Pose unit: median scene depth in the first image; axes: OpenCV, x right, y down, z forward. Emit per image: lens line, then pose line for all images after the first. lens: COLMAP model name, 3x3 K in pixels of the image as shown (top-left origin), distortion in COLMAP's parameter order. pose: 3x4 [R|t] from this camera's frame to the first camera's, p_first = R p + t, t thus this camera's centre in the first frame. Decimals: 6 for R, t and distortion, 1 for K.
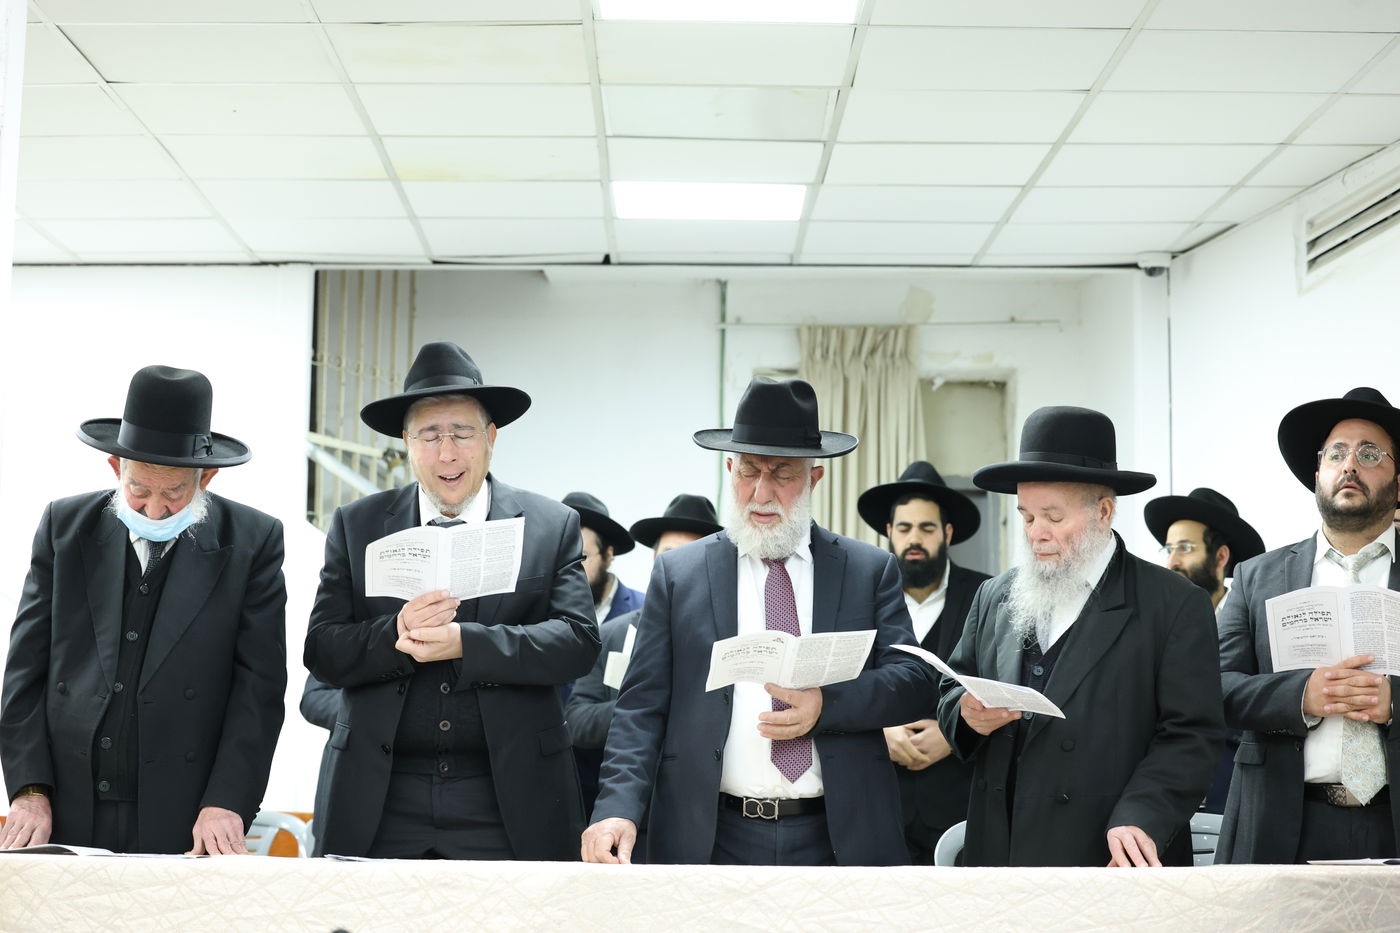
lens RADIAL K [[2930.3, 0, 723.4], [0, 2930.3, 468.5], [0, 0, 1]] dist [-0.282658, 0.547442]
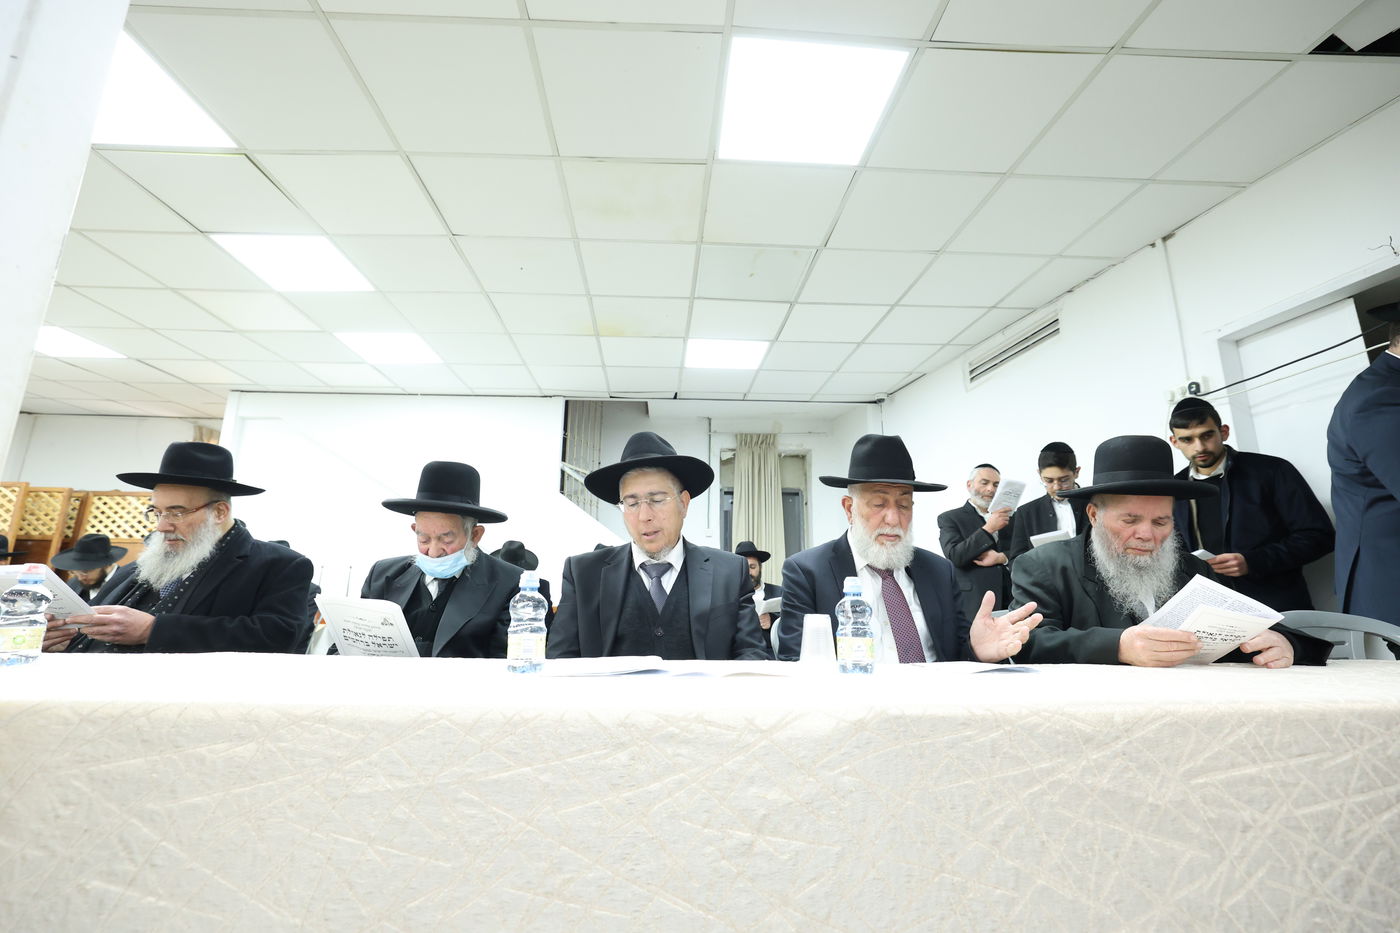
lens RADIAL K [[637.8, 0, 683.7], [0, 637.8, 463.6], [0, 0, 1]] dist [-0.053358, -0.000120]
pose [[0.999556, 0.008028, 0.028708, -0.055801], [-0.005148, 0.995073, -0.099010, 0.054607], [-0.029361, 0.098818, 0.994672, 0.488369]]
